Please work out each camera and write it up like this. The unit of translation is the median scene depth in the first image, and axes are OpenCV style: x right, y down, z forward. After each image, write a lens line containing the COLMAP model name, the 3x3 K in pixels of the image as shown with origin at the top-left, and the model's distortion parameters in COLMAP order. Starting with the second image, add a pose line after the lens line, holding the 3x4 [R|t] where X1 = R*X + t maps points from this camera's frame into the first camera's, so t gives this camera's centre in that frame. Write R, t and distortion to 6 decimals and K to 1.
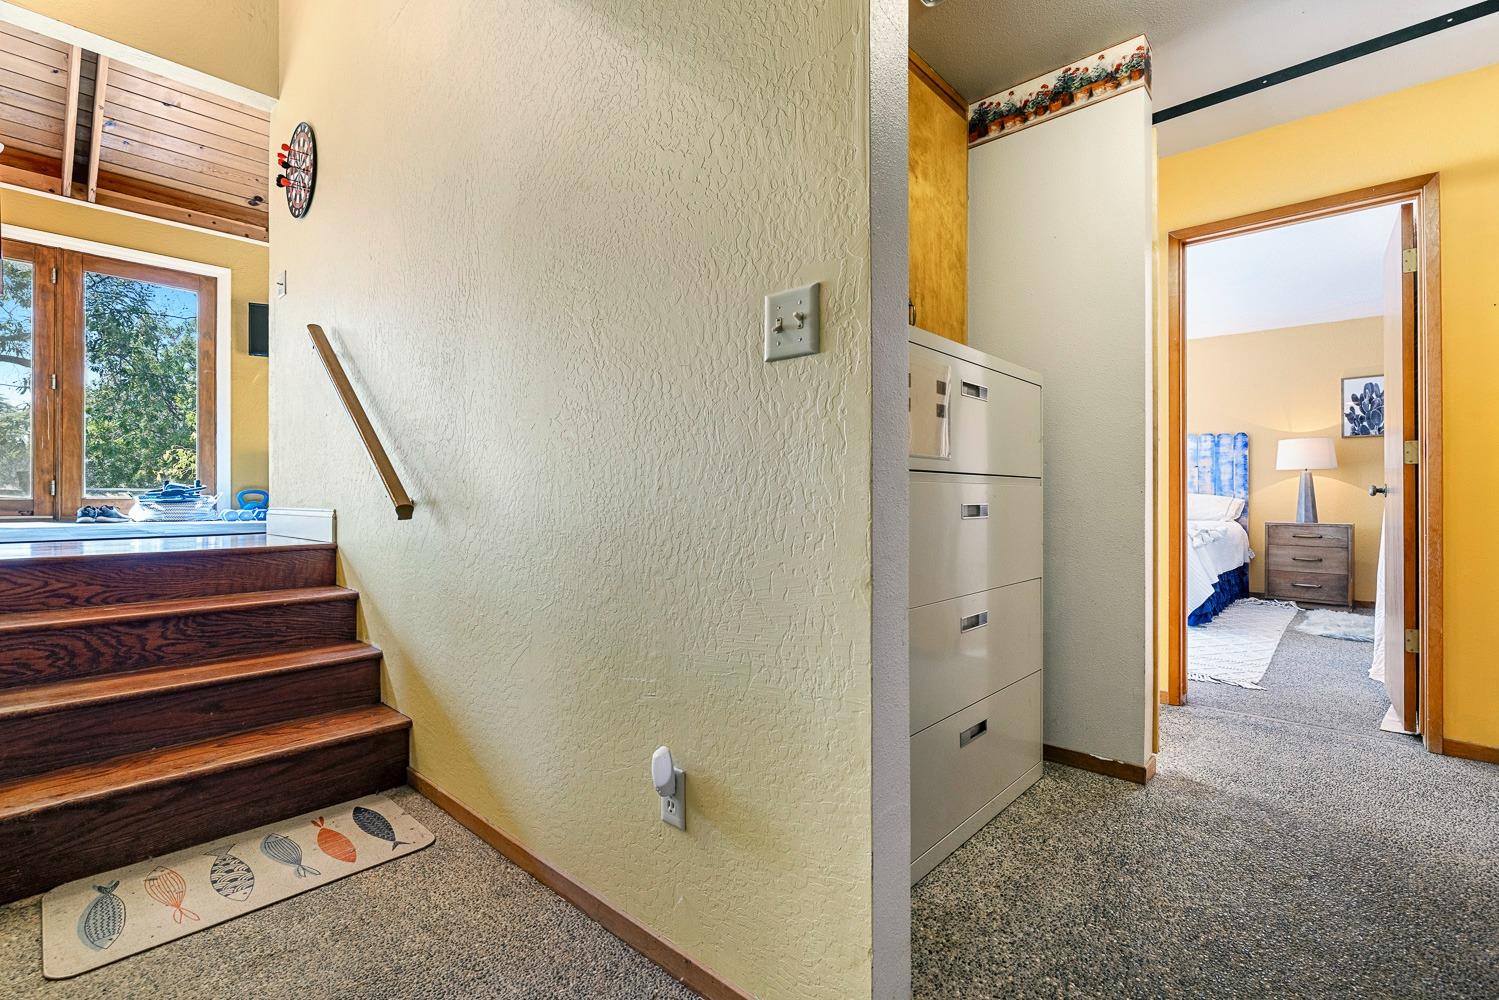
lens RADIAL K [[669.3, 0, 745.2], [0, 669.3, 495.5], [0, 0, 1]] dist [-0.003829, 0.000744]
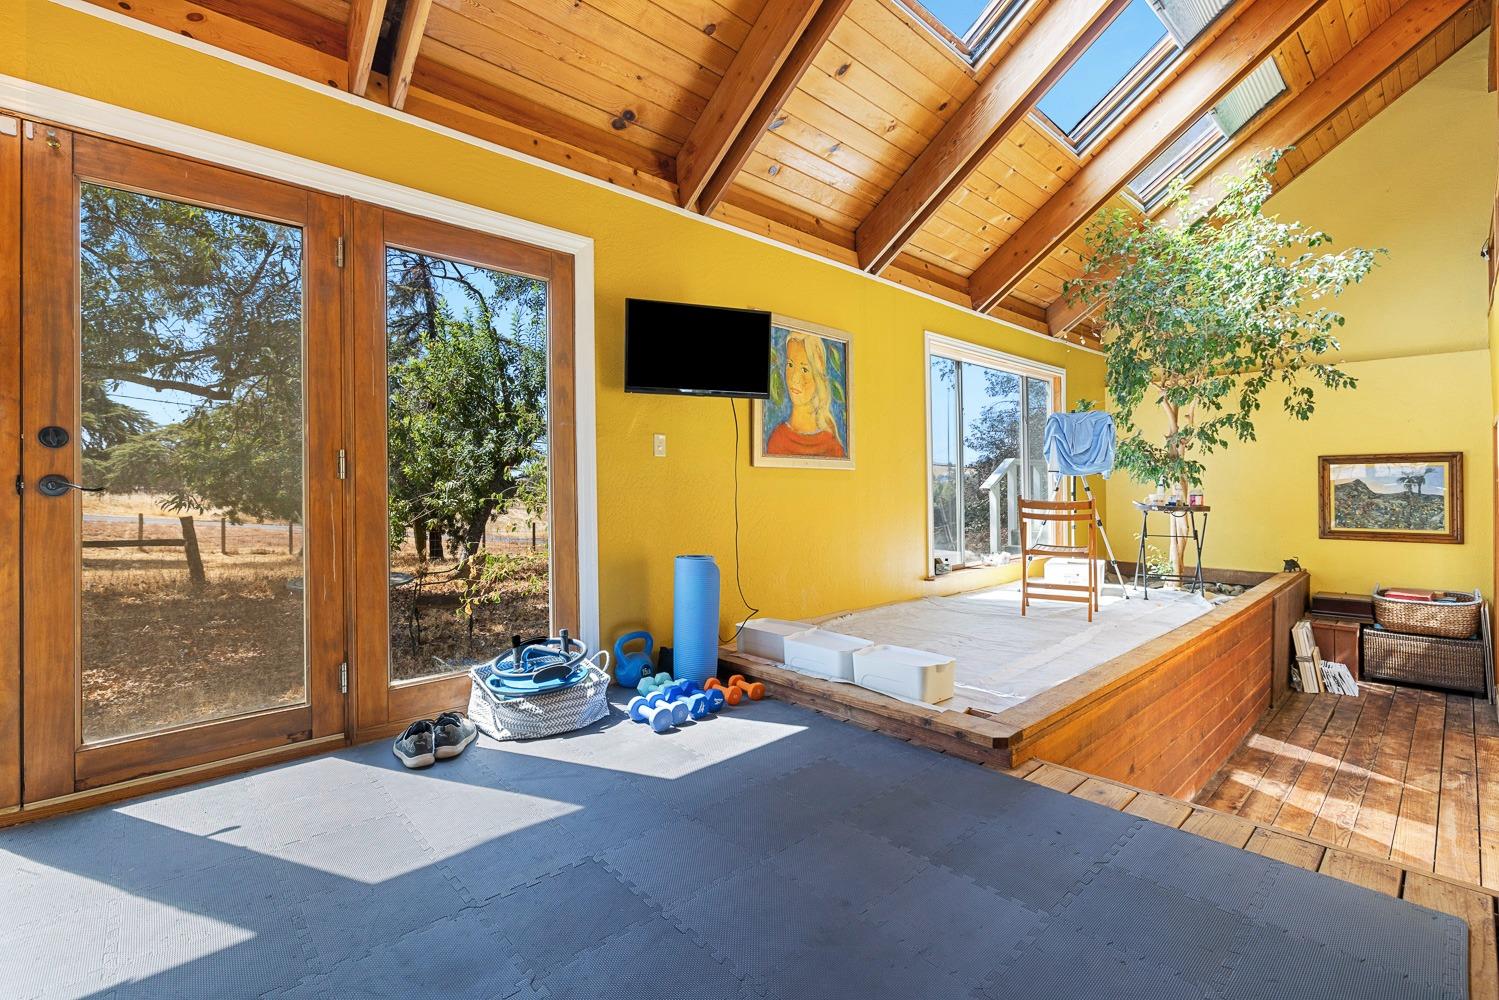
lens RADIAL K [[669.3, 0, 768.0], [0, 669.3, 479.4], [0, 0, 1]] dist [-0.003829, 0.000744]
pose [[0.999082, -0.007462, -0.042194, -0.682336], [0.007494, 0.999972, 0.000606, -0.153915], [0.042188, -0.000922, 0.999109, 0.502733]]
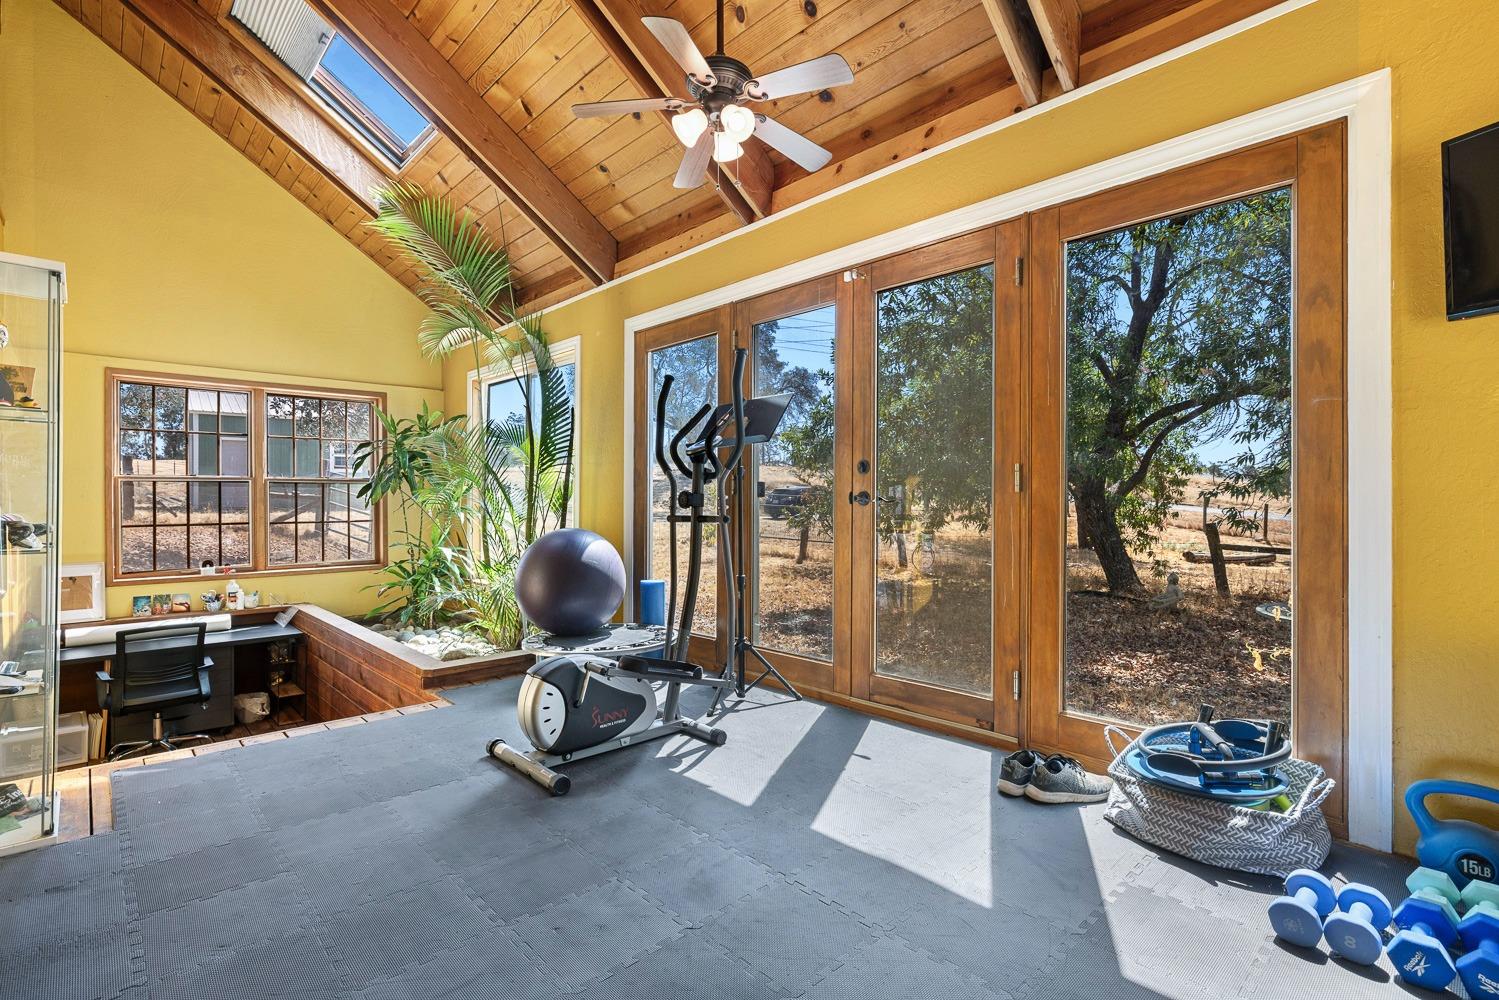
lens RADIAL K [[700.8, 0, 743.4], [0, 700.8, 503.2], [0, 0, 1]] dist [-0.006380, -0.001306]
pose [[-0.051829, -0.000255, -0.998656, -0.477320], [0.010076, 0.999949, -0.000778, -0.149704], [0.998605, -0.010102, -0.051824, 0.799965]]
